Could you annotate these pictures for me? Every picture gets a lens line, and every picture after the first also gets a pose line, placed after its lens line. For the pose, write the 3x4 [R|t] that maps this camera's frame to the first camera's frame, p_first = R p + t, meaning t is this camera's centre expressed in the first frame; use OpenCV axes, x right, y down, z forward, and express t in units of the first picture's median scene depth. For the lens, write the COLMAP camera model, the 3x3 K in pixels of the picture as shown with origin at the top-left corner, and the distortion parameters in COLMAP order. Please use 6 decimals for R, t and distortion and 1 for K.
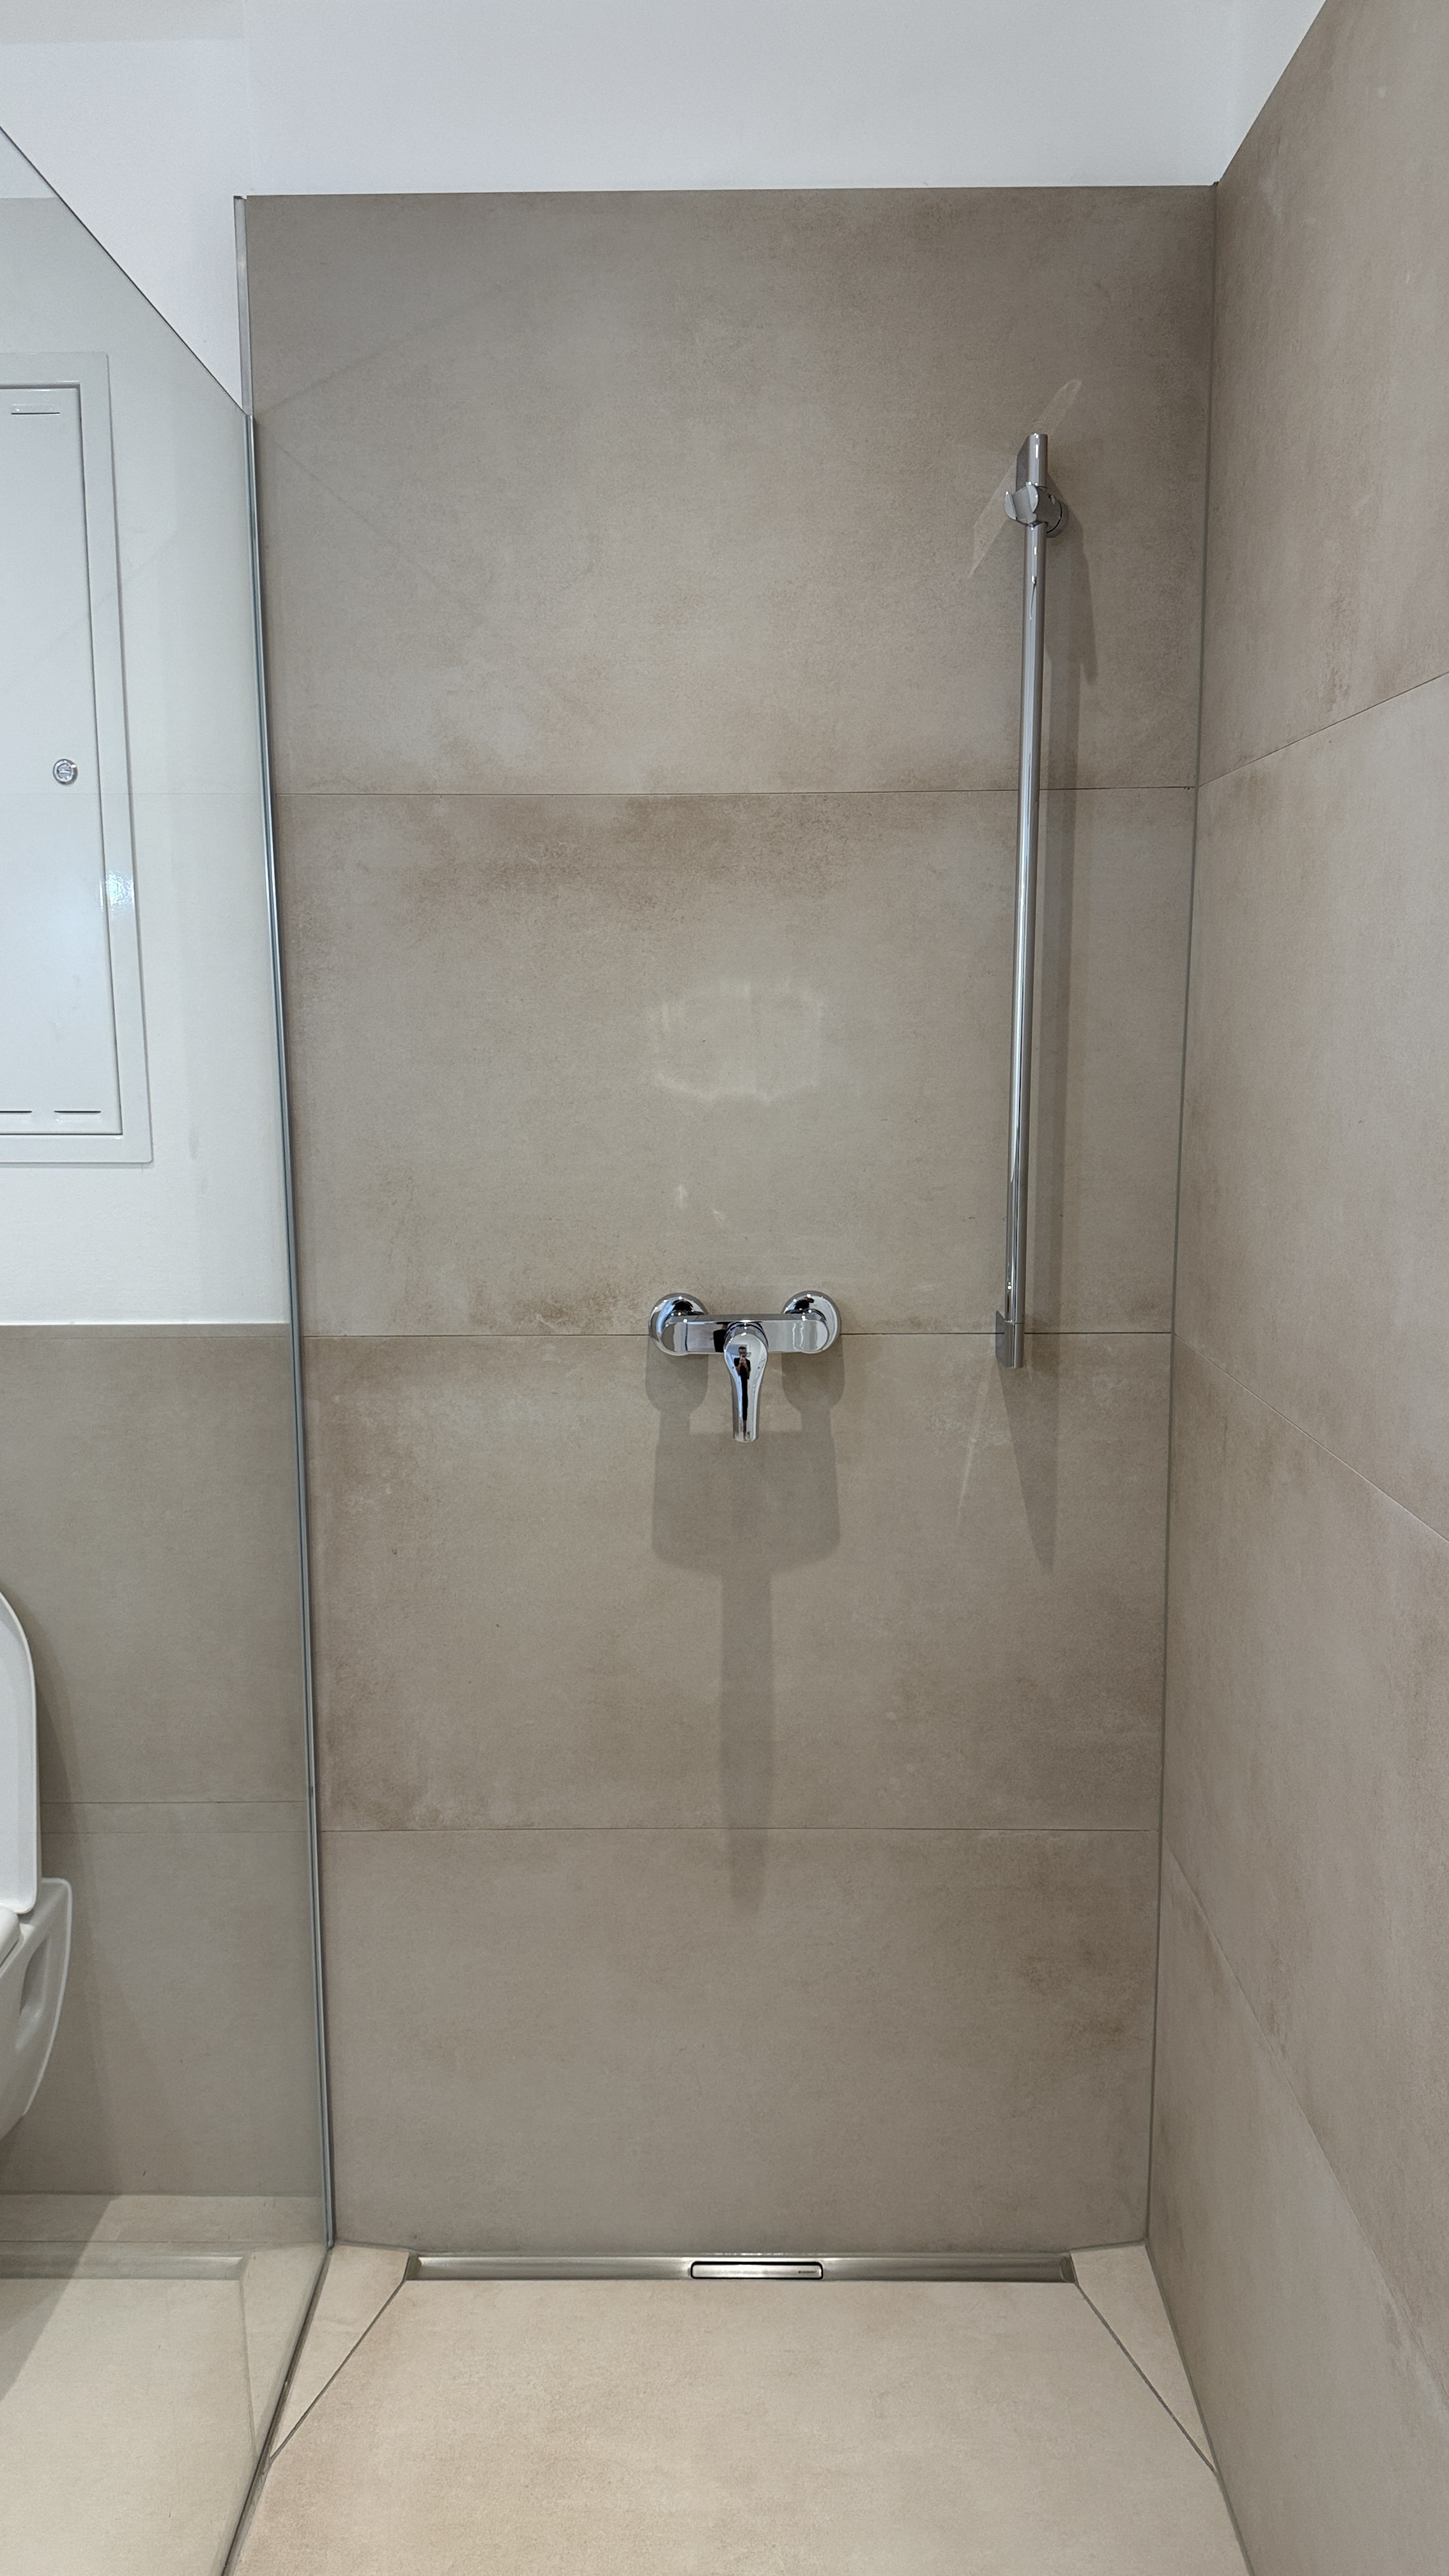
lens RADIAL K [[1810.2, 0, 724.5], [0, 1810.2, 1288.0], [0, 0, 1]] dist [0.181031, -0.337807]
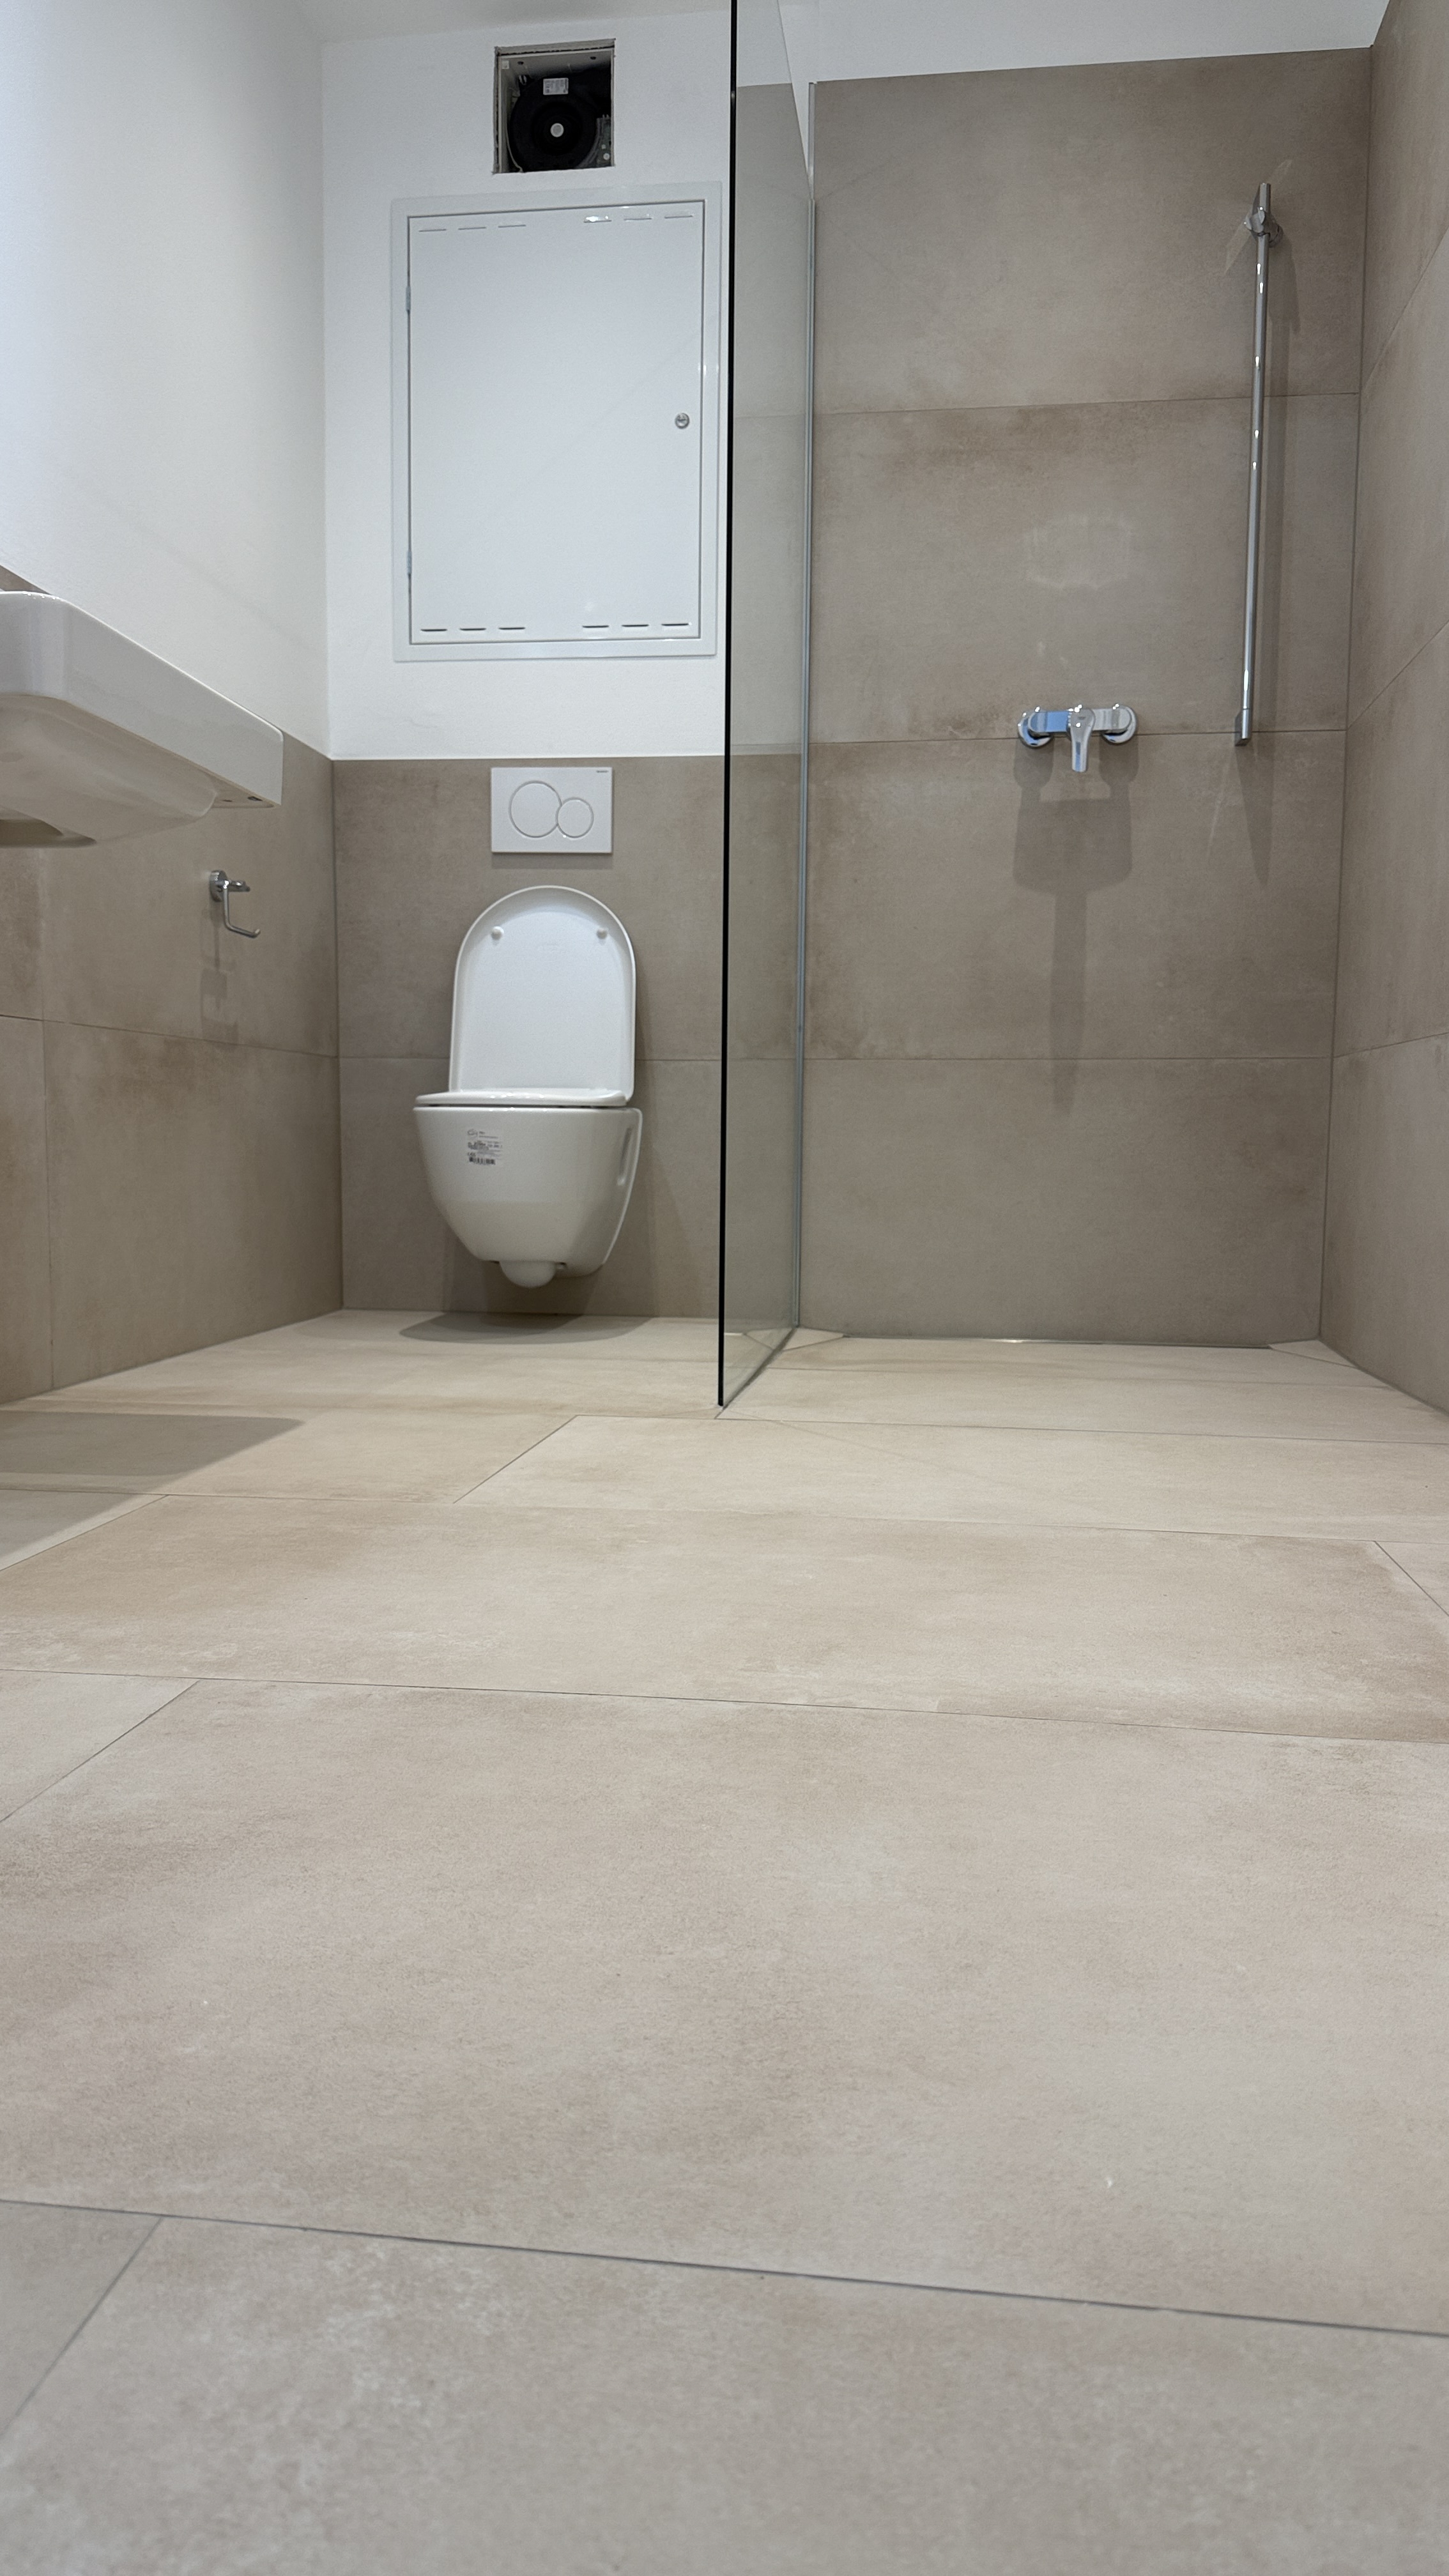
lens RADIAL K [[1791.5, 0, 724.5], [0, 1791.5, 1288.0], [0, 0, 1]] dist [0.120175, -0.189540]
pose [[0.992688, 0.024752, -0.118145, -0.099183], [-0.034038, 0.996432, -0.077237, 0.663471], [0.115812, 0.080694, 0.989988, -0.623834]]
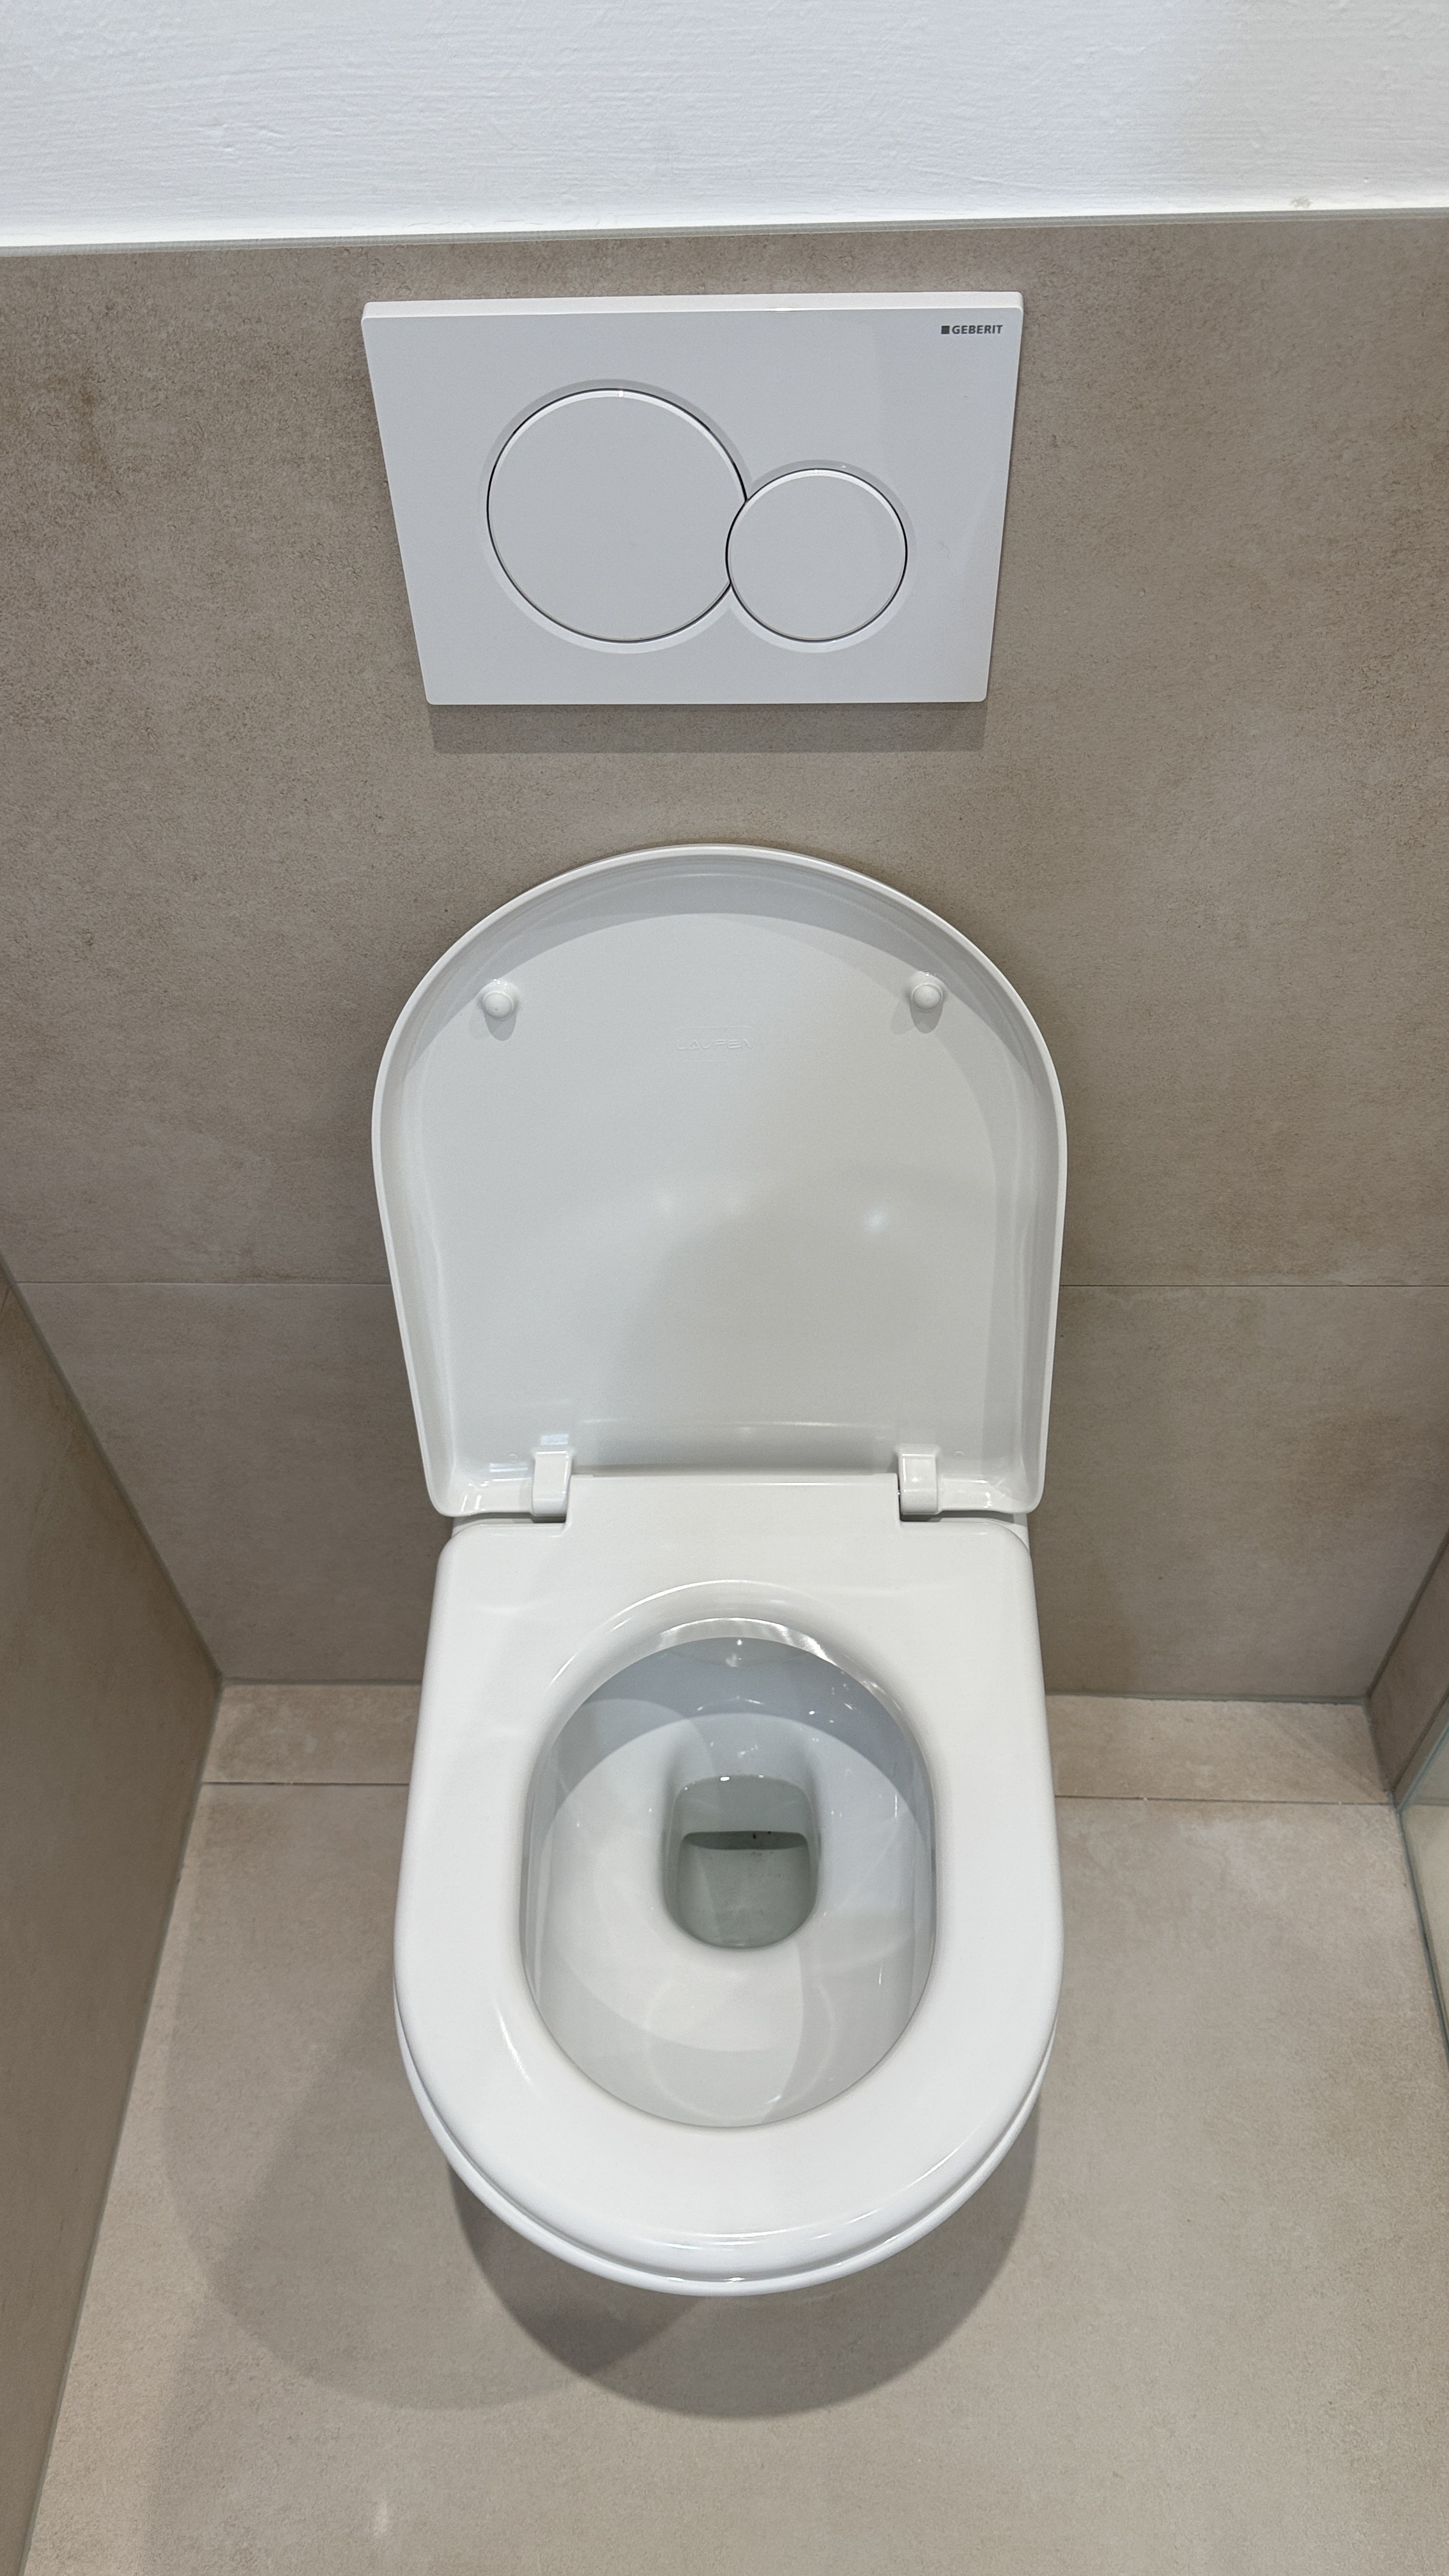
lens RADIAL K [[1810.2, 0, 724.5], [0, 1810.2, 1288.0], [0, 0, 1]] dist [0.181031, -0.337807]
pose [[0.999121, 0.004183, -0.041715, -0.462893], [0.023754, 0.763398, 0.645492, -0.046037], [0.034545, -0.645915, 0.762627, 0.679610]]
